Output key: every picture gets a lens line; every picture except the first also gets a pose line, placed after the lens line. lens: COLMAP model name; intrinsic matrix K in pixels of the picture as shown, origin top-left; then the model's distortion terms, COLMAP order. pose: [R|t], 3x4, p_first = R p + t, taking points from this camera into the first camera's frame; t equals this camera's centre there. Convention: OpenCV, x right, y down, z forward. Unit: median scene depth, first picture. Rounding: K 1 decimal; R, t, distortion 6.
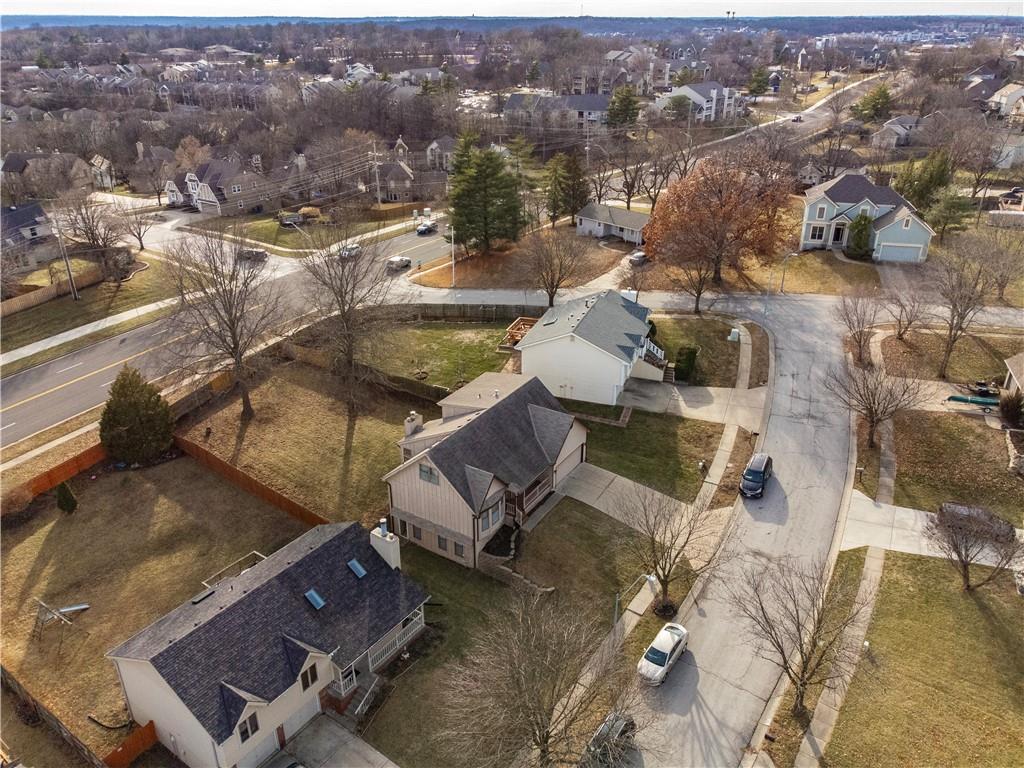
lens RADIAL K [[762.9, 0, 507.6], [0, 762.9, 380.8], [0, 0, 1]] dist [0.025481, 0.002941]
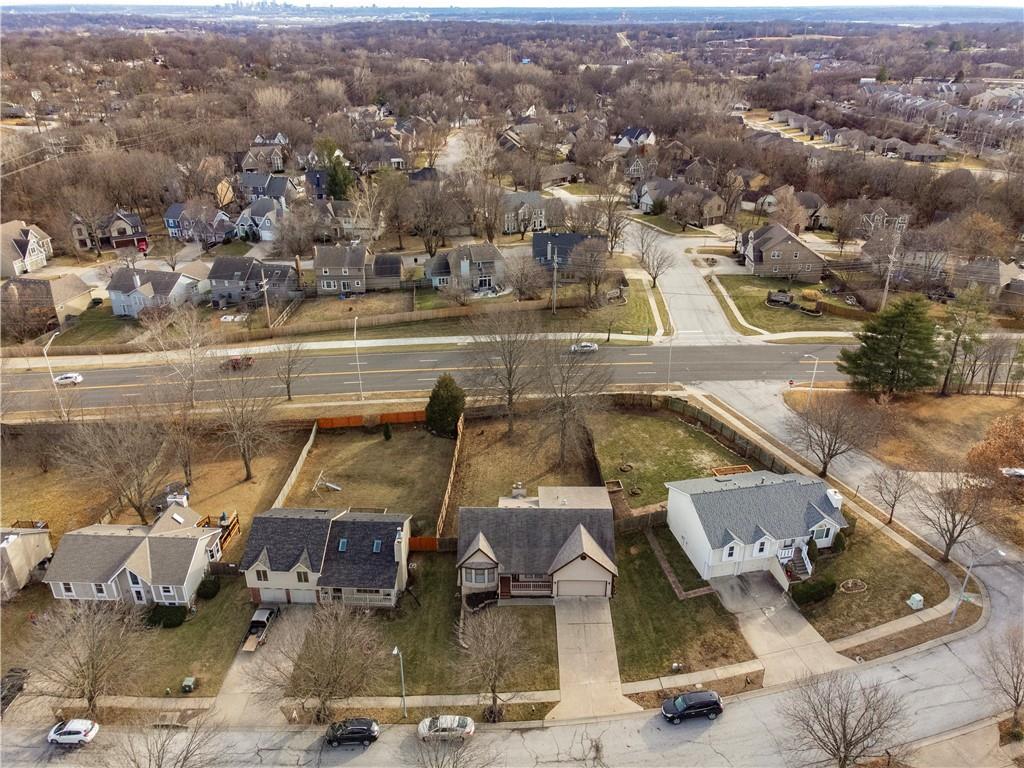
lens RADIAL K [[762.9, 0, 507.6], [0, 762.9, 380.8], [0, 0, 1]] dist [0.025481, 0.002941]
pose [[0.533141, 0.371926, -0.759889, 0.759995], [-0.363198, 0.911826, 0.191470, -0.347563], [0.764099, 0.173910, 0.621215, 0.123614]]
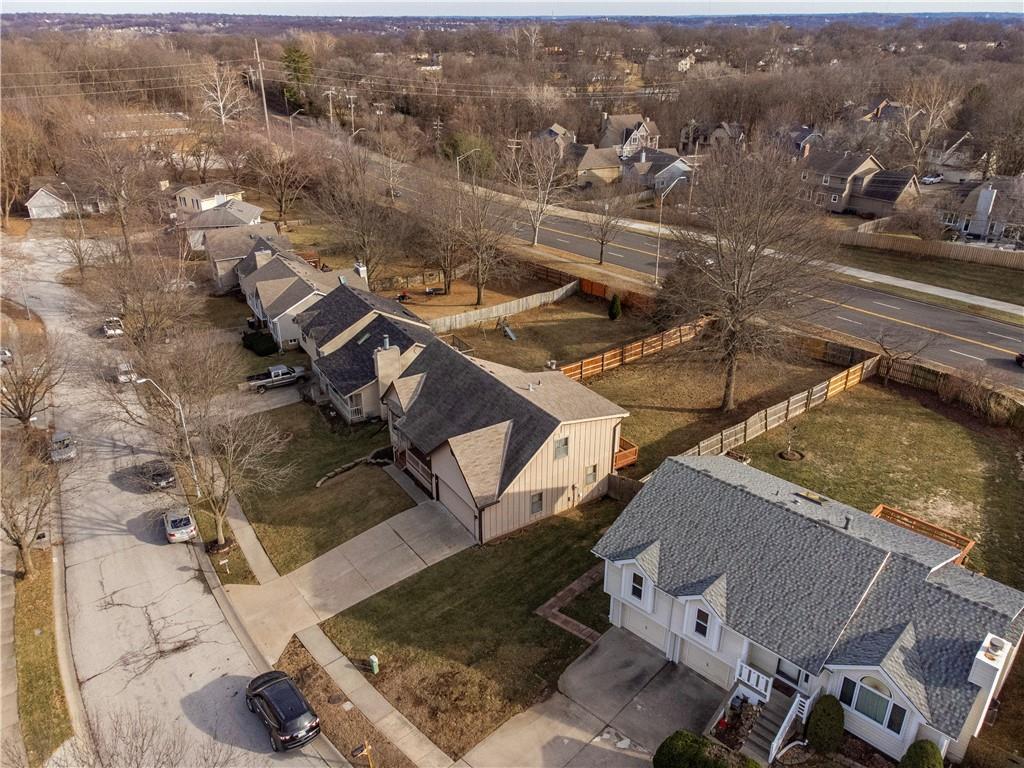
lens RADIAL K [[762.9, 0, 507.6], [0, 762.9, 380.8], [0, 0, 1]] dist [0.025481, 0.002941]
pose [[-0.409077, 0.393162, -0.823456, 0.579345], [-0.390848, 0.739951, 0.547458, -0.371459], [0.824557, 0.545799, -0.149030, 1.037549]]
